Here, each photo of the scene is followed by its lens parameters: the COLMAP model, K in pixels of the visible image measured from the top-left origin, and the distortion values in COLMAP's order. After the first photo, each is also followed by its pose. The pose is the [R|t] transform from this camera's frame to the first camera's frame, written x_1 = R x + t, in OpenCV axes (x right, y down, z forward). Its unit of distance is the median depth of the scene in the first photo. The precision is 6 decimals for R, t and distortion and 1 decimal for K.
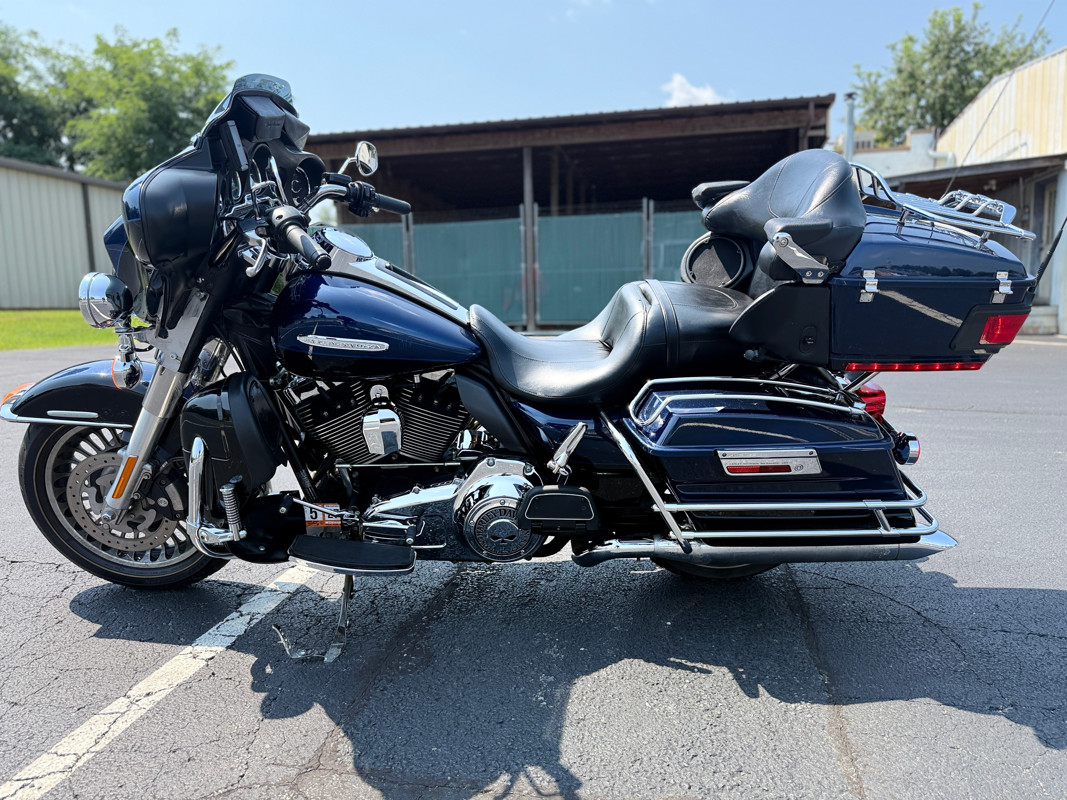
lens RADIAL K [[754.6, 0, 532.9], [0, 754.6, 407.8], [0, 0, 1]] dist [0.033739, -0.047332]
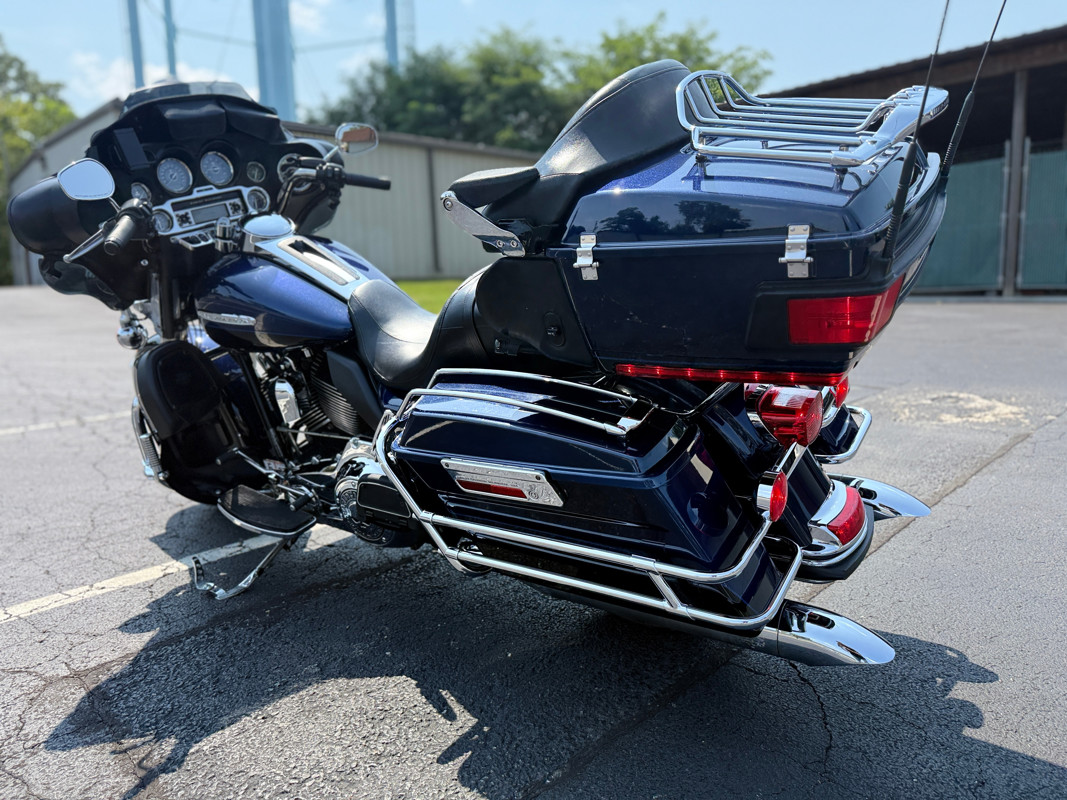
lens RADIAL K [[754.6, 0, 535.1], [0, 754.6, 391.5], [0, 0, 1]] dist [0.033739, -0.047332]
pose [[0.805289, 0.079858, -0.587480, 0.606402], [-0.063827, 0.996806, 0.048008, -0.047916], [0.589437, -0.001164, 0.807814, 0.291298]]
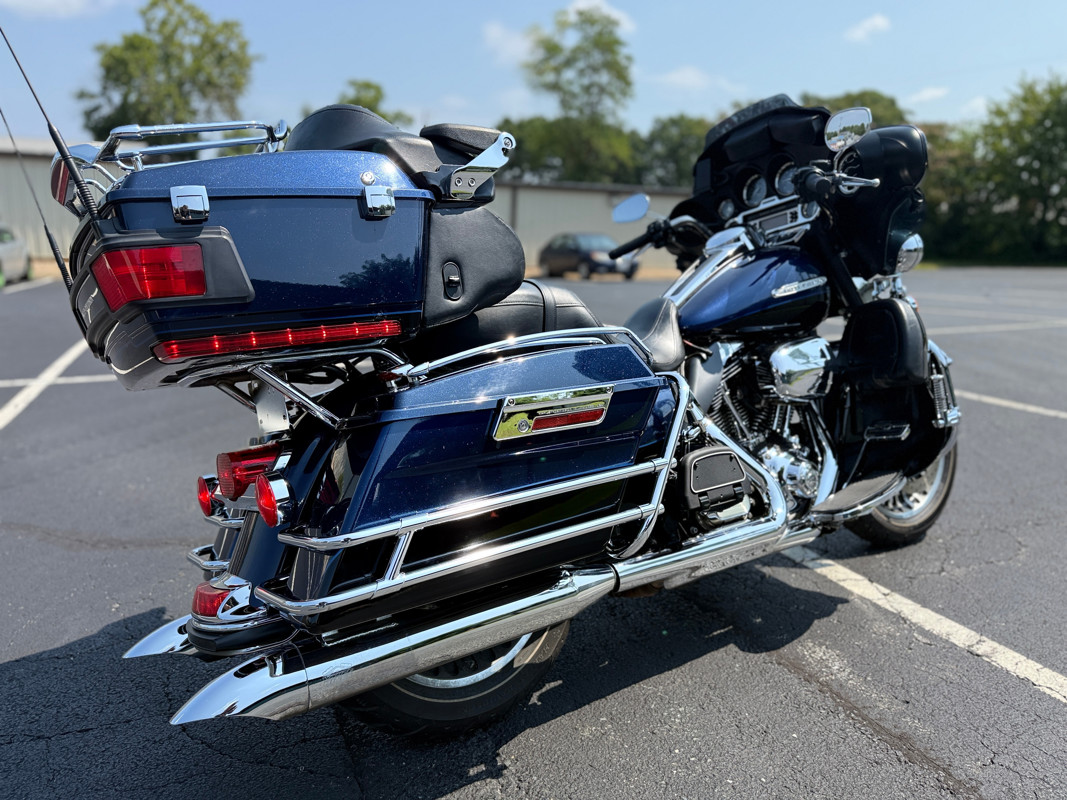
lens RADIAL K [[754.6, 0, 533.7], [0, 754.6, 391.4], [0, 0, 1]] dist [0.033739, -0.047332]
pose [[-0.833119, 0.105288, -0.542980, 0.539952], [-0.095977, 0.939300, 0.329399, -0.292037], [0.544703, 0.326542, -0.772443, 1.509633]]
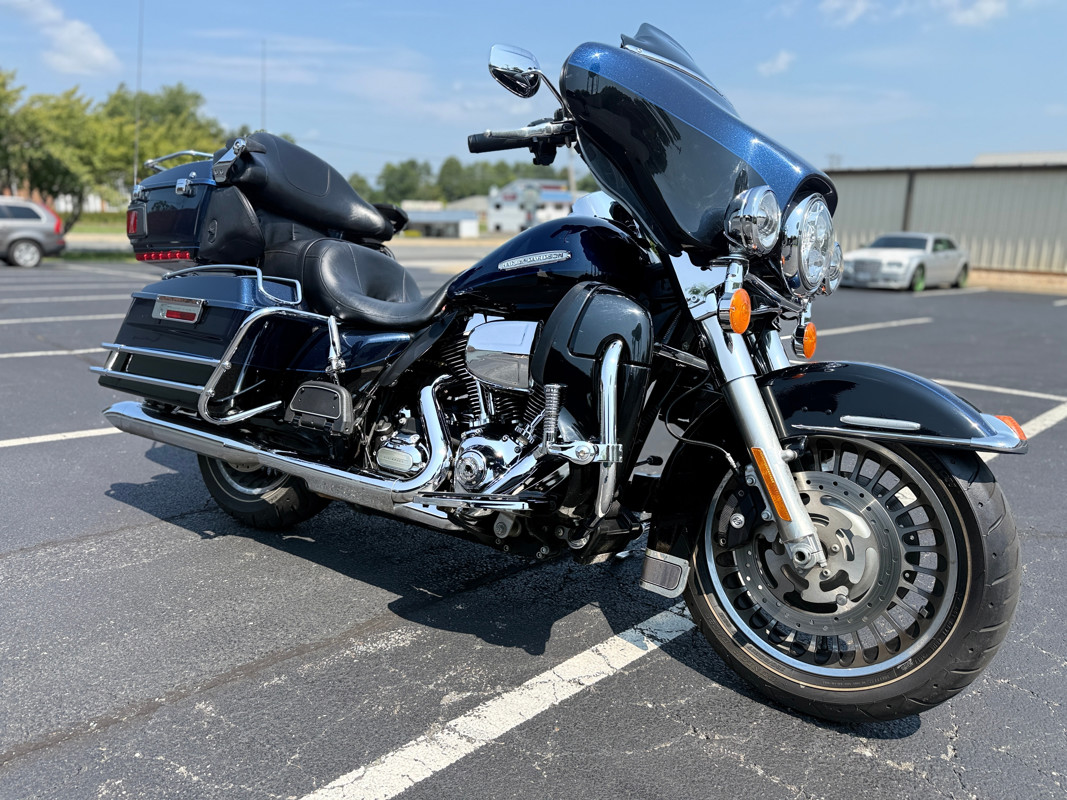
lens RADIAL K [[754.6, 0, 531.6], [0, 754.6, 396.8], [0, 0, 1]] dist [0.033739, -0.047332]
pose [[-0.815581, -0.131702, 0.563455, -0.644970], [0.076274, 0.940788, 0.330303, -0.266549], [-0.573593, 0.312366, -0.757244, 1.573034]]
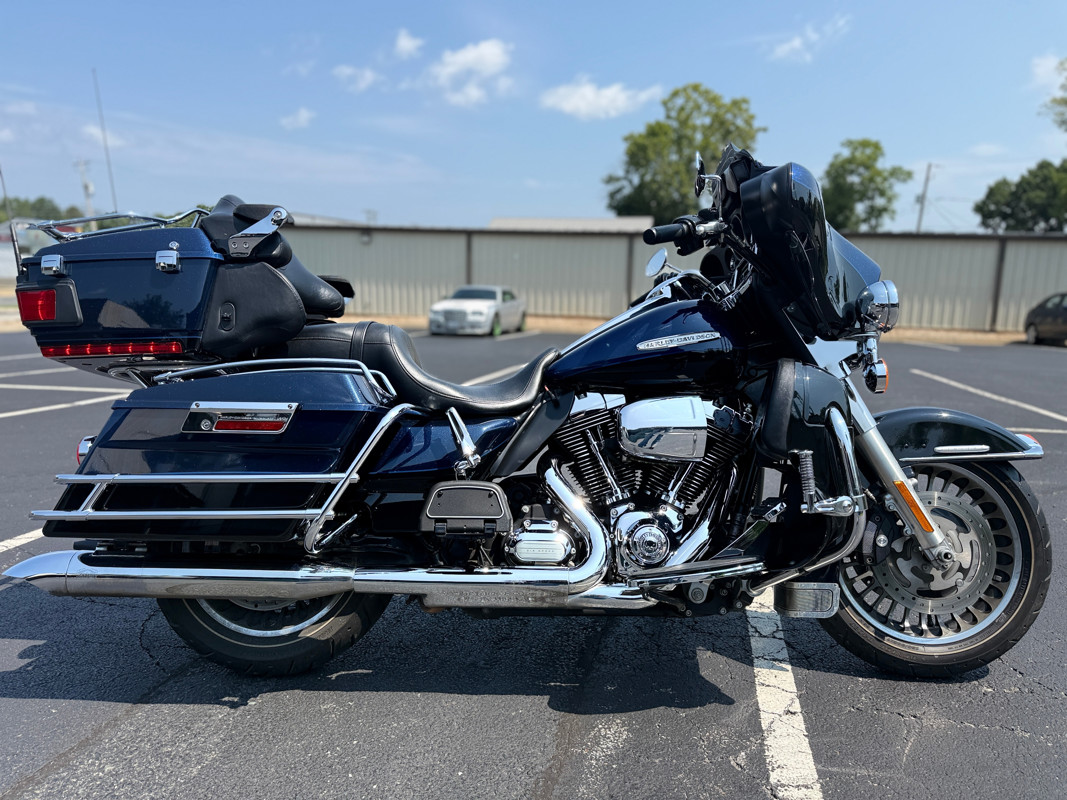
lens RADIAL K [[754.6, 0, 539.2], [0, 754.6, 399.0], [0, 0, 1]] dist [0.033739, -0.047332]
pose [[-0.999656, -0.011234, 0.023713, -0.071900], [-0.003745, 0.955544, 0.294824, -0.326123], [-0.025971, 0.294633, -0.955257, 1.764761]]
